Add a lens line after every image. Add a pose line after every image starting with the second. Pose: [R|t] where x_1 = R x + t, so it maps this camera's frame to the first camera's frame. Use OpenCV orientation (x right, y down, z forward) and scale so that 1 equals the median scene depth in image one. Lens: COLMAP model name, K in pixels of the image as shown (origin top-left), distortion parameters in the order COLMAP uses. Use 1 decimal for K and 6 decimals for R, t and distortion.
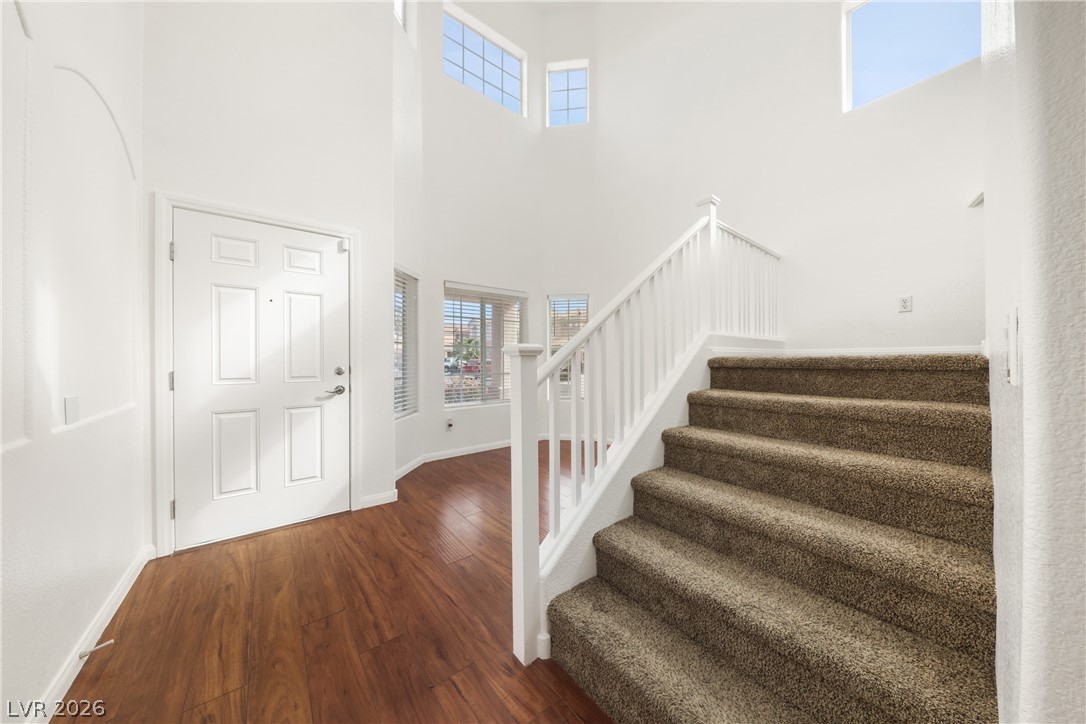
lens RADIAL K [[340.8, 0, 543.2], [0, 340.8, 360.7], [0, 0, 1]] dist [0.000462, -0.002780]
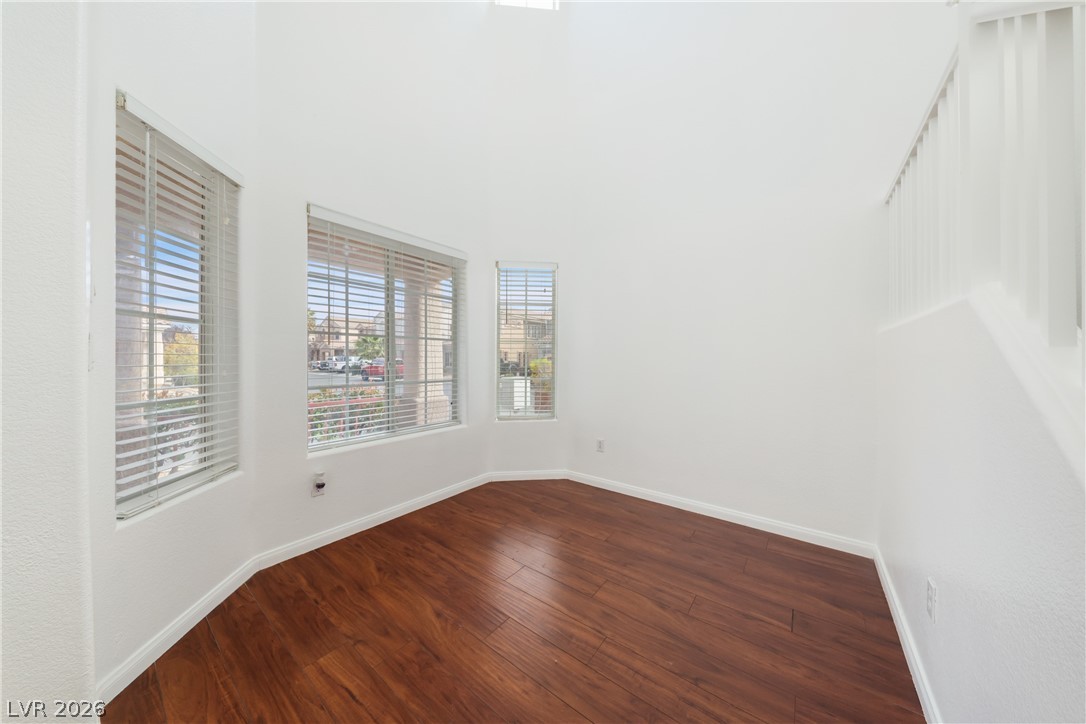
lens RADIAL K [[340.8, 0, 543.2], [0, 340.8, 360.7], [0, 0, 1]] dist [0.000462, -0.002780]
pose [[0.971275, 0.002228, 0.237951, -0.060748], [-0.002392, 0.999997, 0.000402, -0.000198], [-0.237949, -0.000959, 0.971277, 0.371600]]
